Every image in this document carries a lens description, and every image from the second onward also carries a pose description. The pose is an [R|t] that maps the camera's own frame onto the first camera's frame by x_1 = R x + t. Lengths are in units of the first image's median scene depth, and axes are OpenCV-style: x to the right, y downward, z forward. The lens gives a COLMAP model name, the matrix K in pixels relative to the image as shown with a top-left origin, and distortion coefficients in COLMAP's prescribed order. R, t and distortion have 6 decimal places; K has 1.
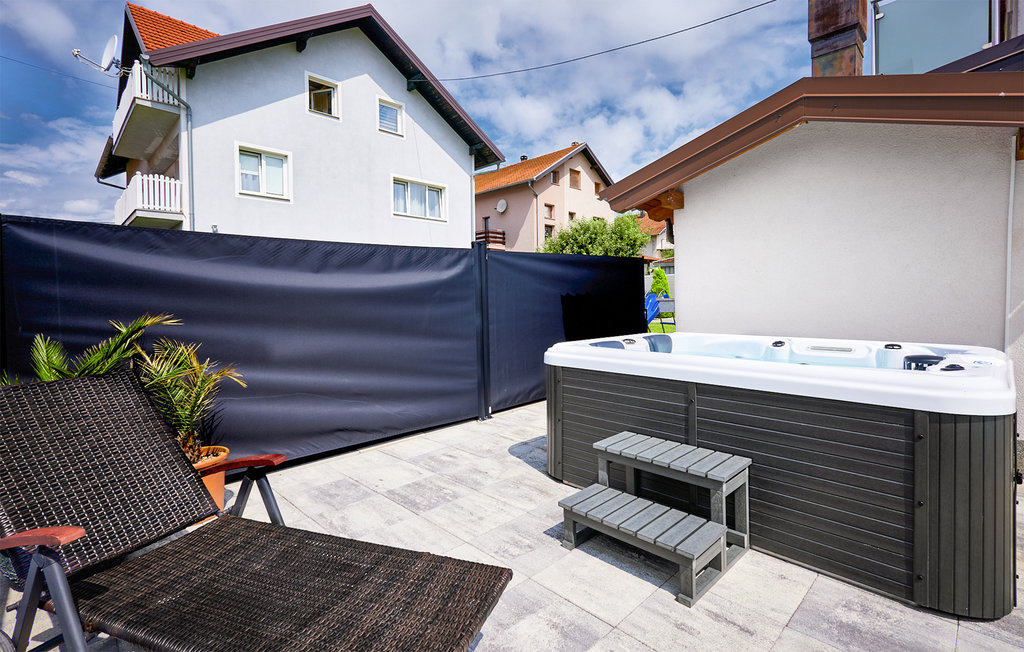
lens RADIAL K [[460.3, 0, 511.7], [0, 460.3, 309.2], [0, 0, 1]] dist [0.018839, -0.000043]
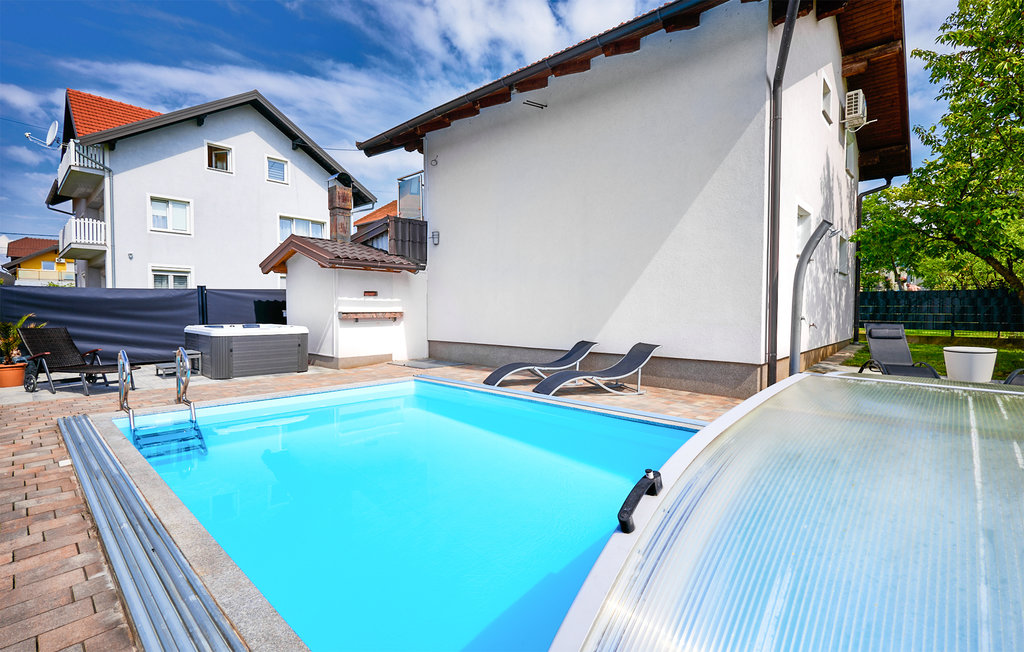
lens RADIAL K [[430.3, 0, 490.2], [0, 430.3, 323.4], [0, 0, 1]] dist [0.000086, -0.000283]
pose [[0.997595, 0.008910, 0.068741, 0.337461], [-0.009890, 0.999854, 0.013933, 0.002545], [-0.068607, -0.014579, 0.997537, -0.355500]]
